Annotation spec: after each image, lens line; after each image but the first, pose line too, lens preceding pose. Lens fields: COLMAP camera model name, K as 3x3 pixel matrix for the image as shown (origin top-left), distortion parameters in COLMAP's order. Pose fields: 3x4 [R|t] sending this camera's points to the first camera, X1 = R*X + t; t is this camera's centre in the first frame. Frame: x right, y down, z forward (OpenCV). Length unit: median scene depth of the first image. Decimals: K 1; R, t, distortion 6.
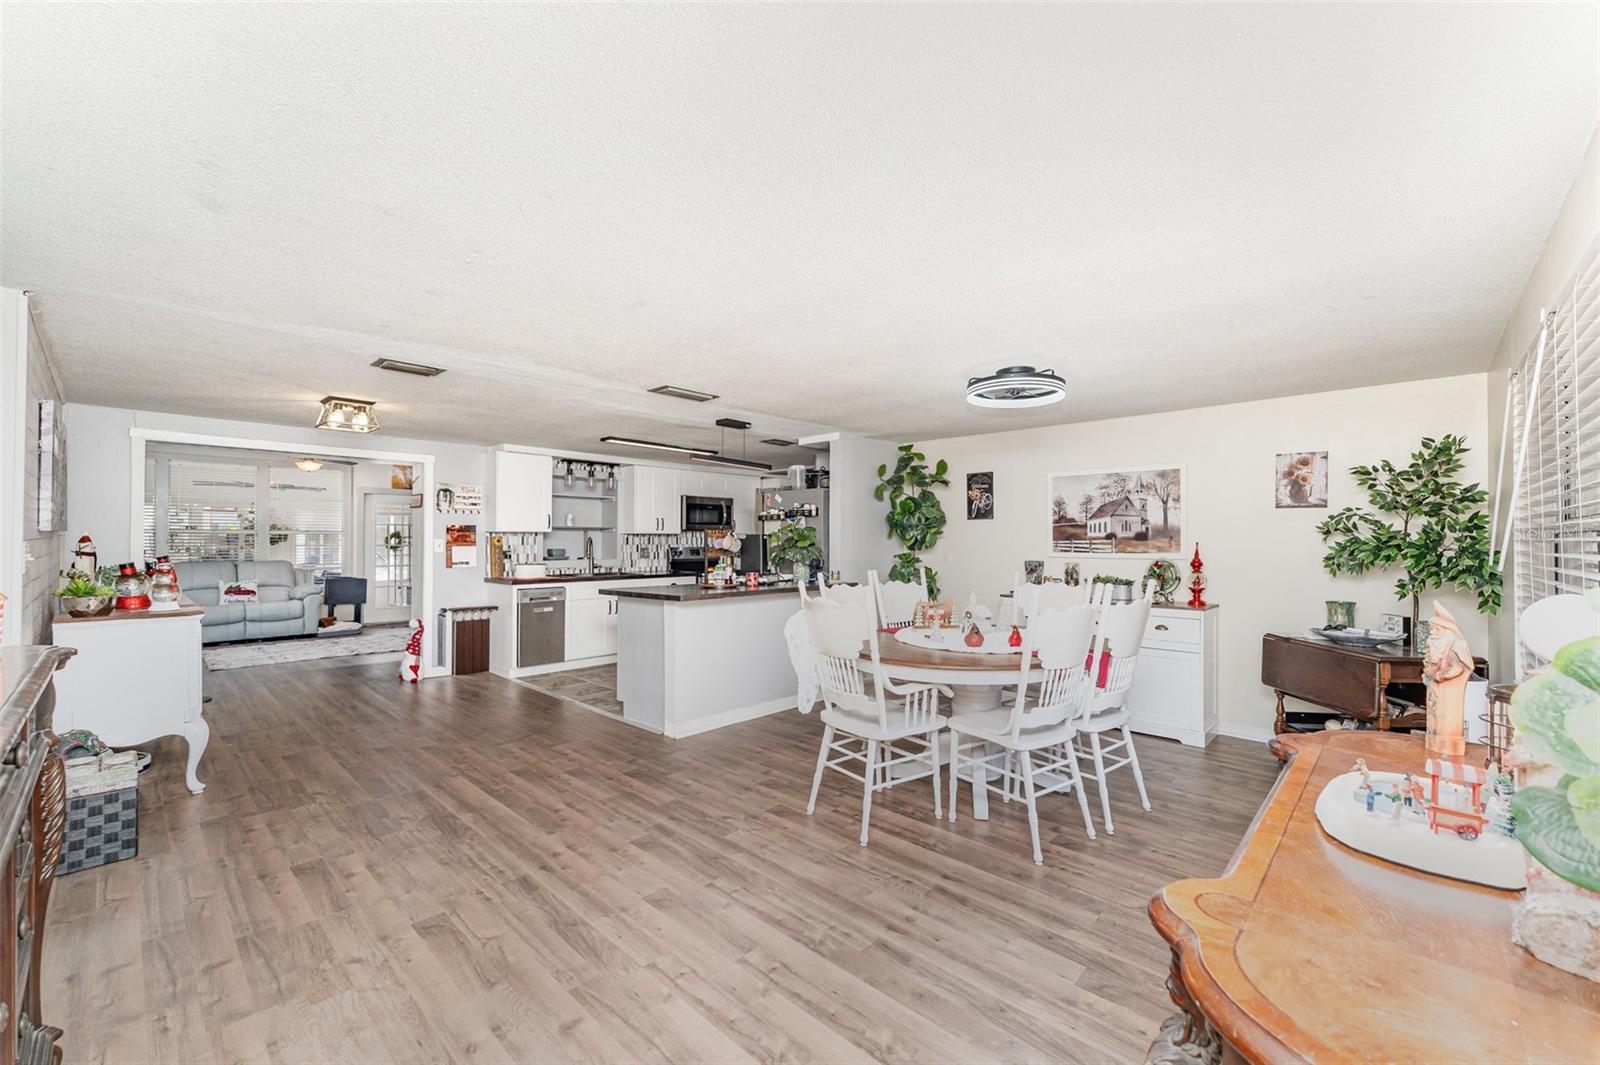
lens RADIAL K [[642.8, 0, 827.1], [0, 642.8, 539.6], [0, 0, 1]] dist [-0.000180, 0.000155]
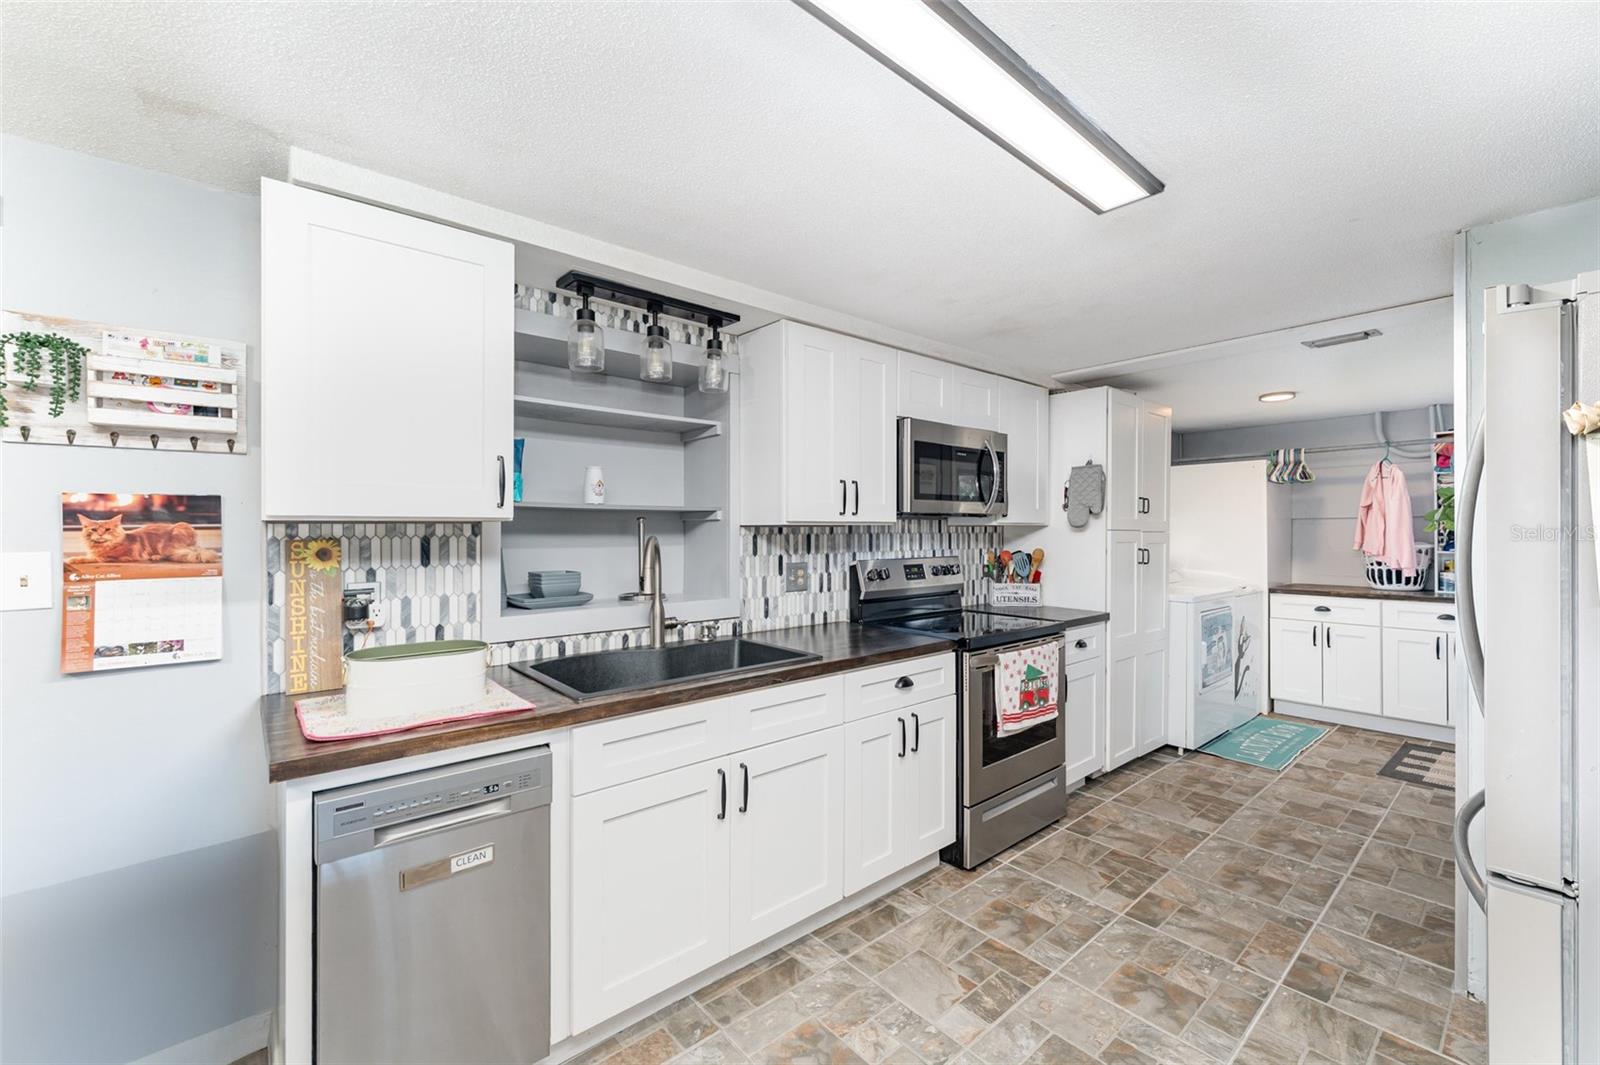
lens RADIAL K [[642.8, 0, 812.5], [0, 642.8, 532.4], [0, 0, 1]] dist [-0.000180, 0.000155]
pose [[0.991656, -0.002229, -0.128891, -0.346826], [0.002694, 0.999990, 0.003439, -0.009719], [0.128882, -0.003758, 0.991653, 0.966236]]
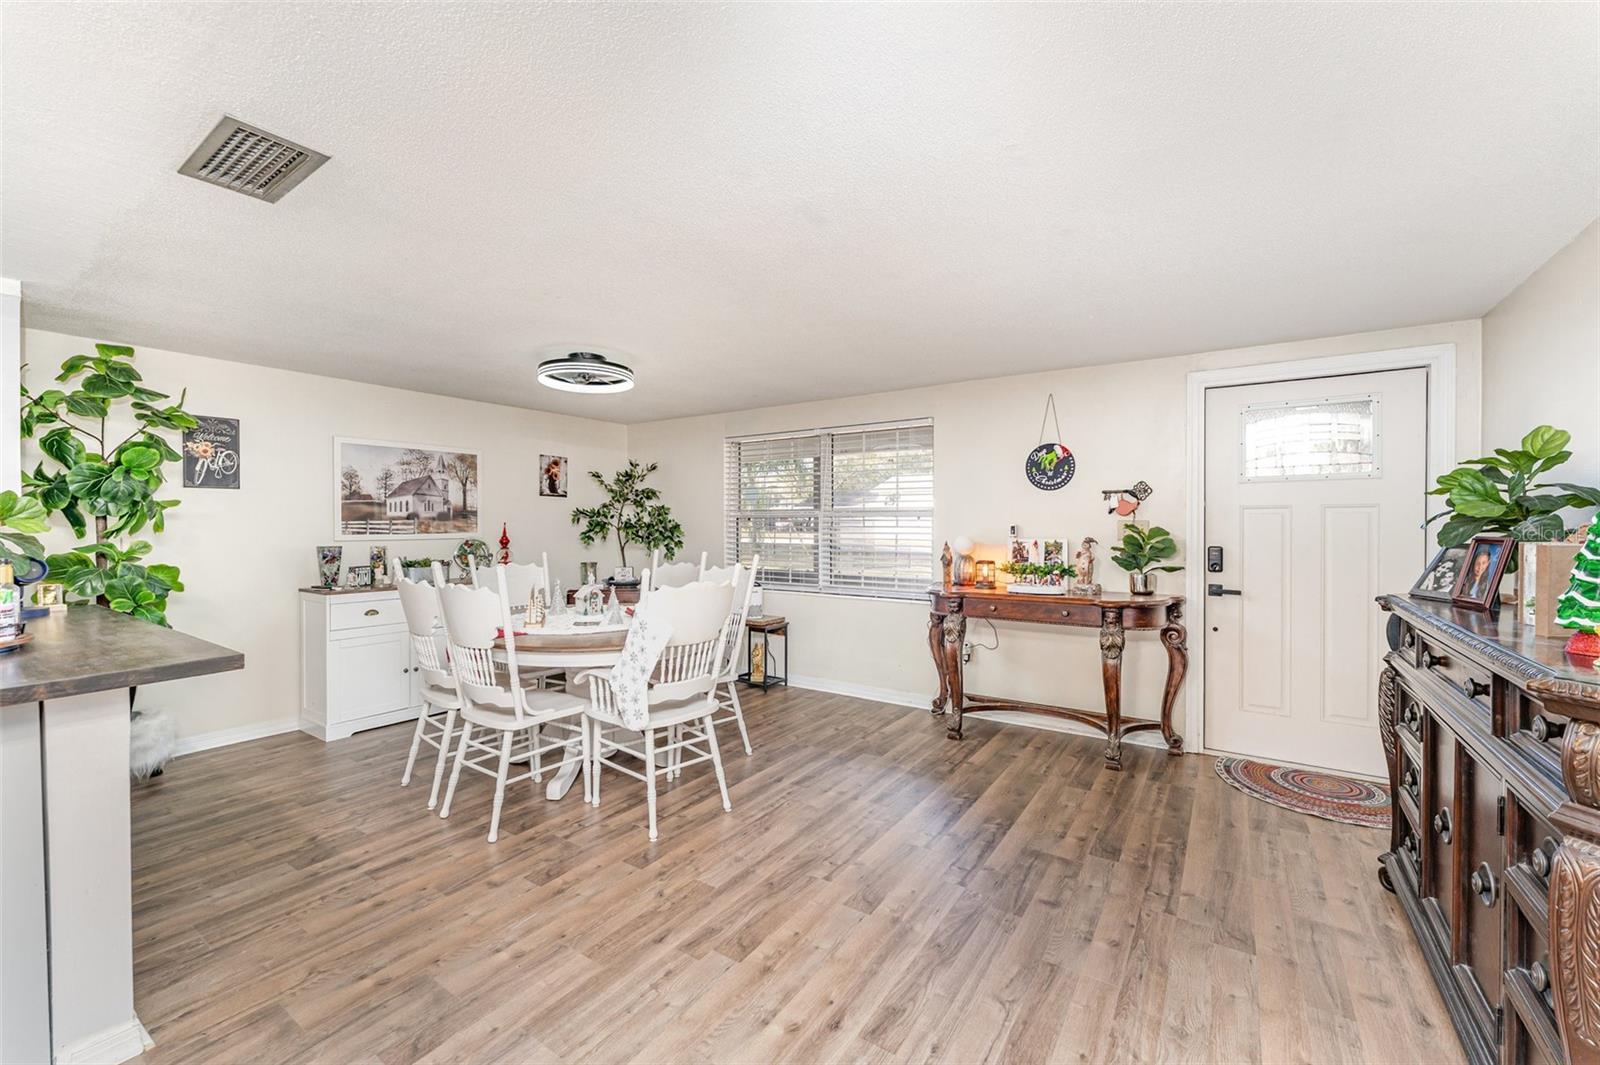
lens RADIAL K [[642.8, 0, 771.9], [0, 642.8, 523.6], [0, 0, 1]] dist [-0.000180, 0.000155]
pose [[-0.110808, -0.001648, 0.993840, -0.538948], [-0.001899, 0.999997, 0.001447, 0.003457], [-0.993840, -0.001727, -0.110811, 0.569883]]
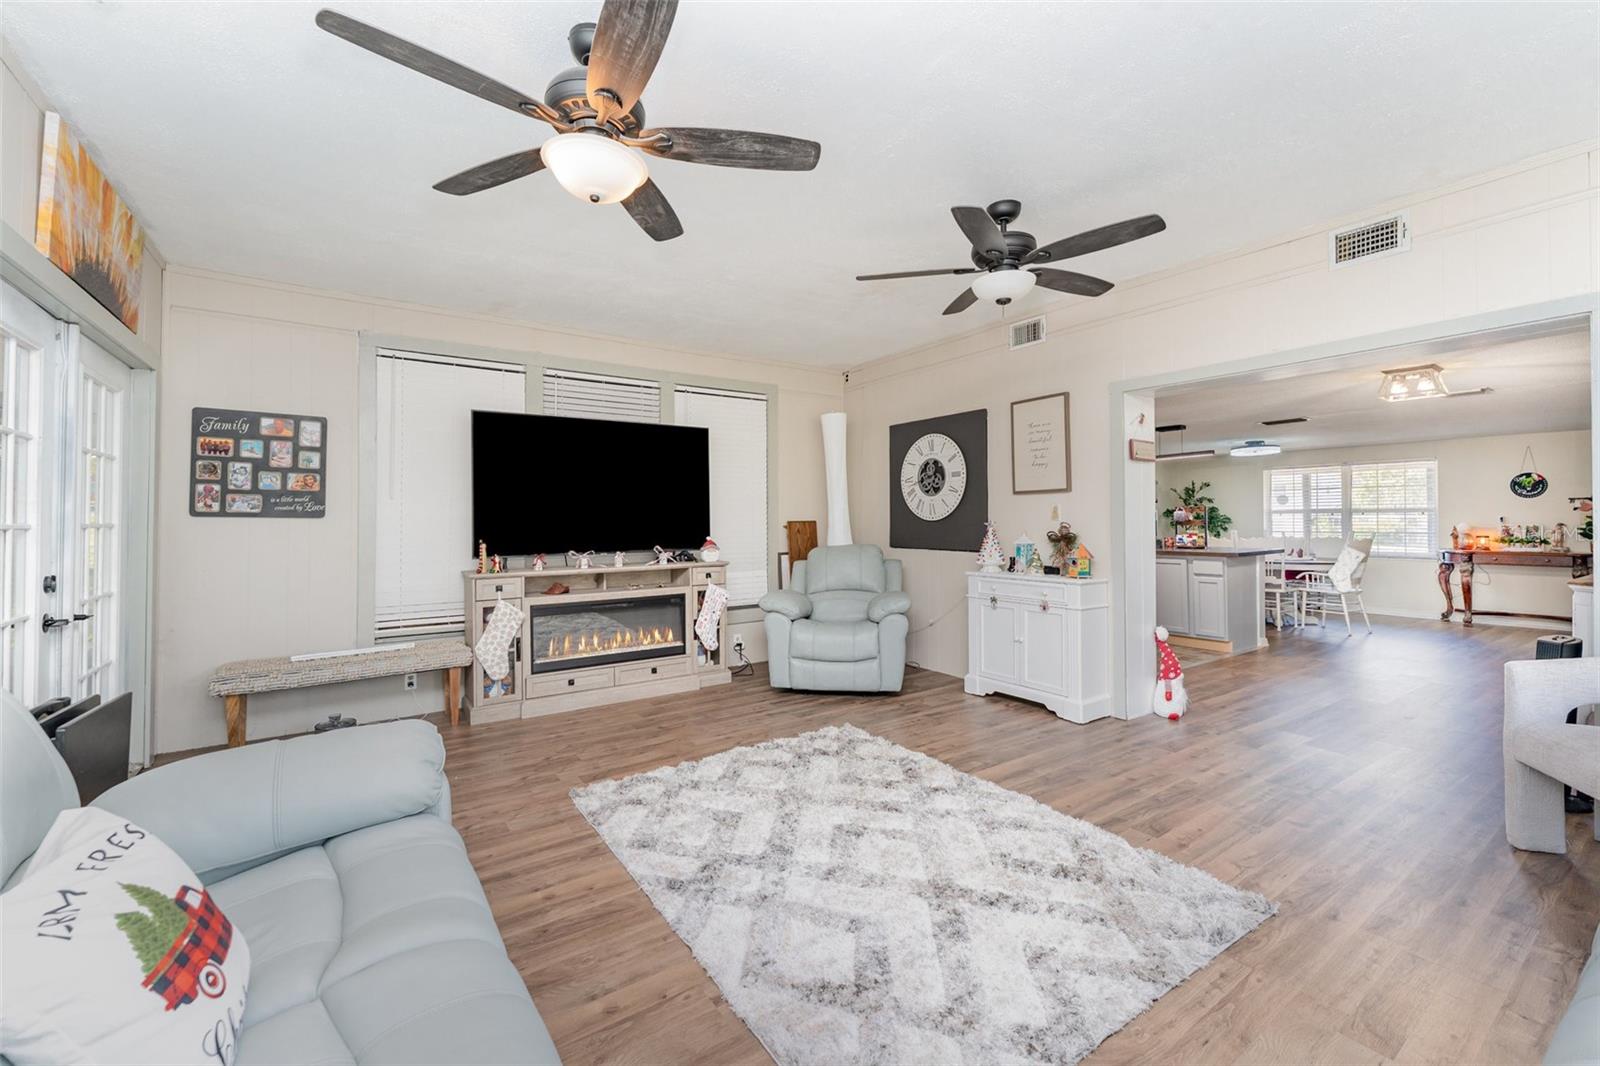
lens RADIAL K [[645.0, 0, 796.2], [0, 645.0, 509.1], [0, 0, 1]] dist [0.003855, -0.001058]
pose [[0.239482, 0.015045, 0.970784, -1.647321], [-0.000139, 0.999880, -0.015461, 0.011733], [-0.970901, 0.003568, 0.239456, 1.430369]]
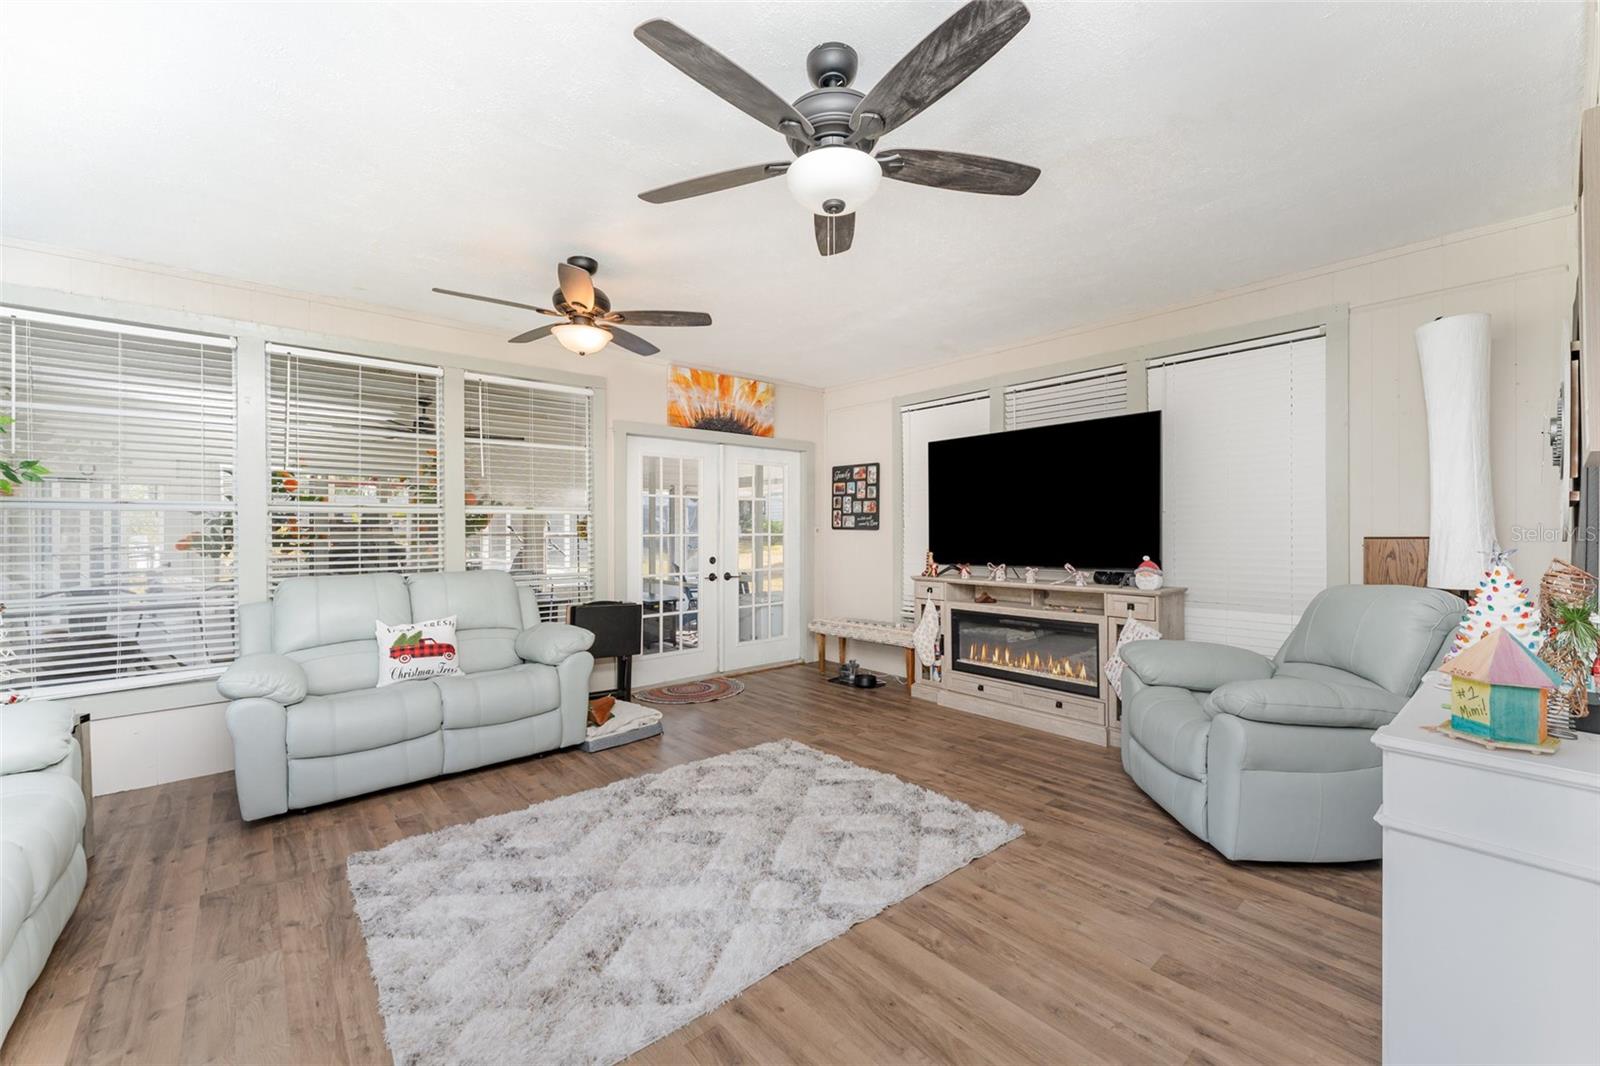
lens RADIAL K [[645.0, 0, 818.6], [0, 645.0, 525.3], [0, 0, 1]] dist [0.003855, -0.001058]
pose [[0.993971, -0.003137, -0.109601, -1.017710], [0.003013, 0.999995, -0.001294, 0.002917], [0.109605, 0.000956, 0.993975, 1.016047]]
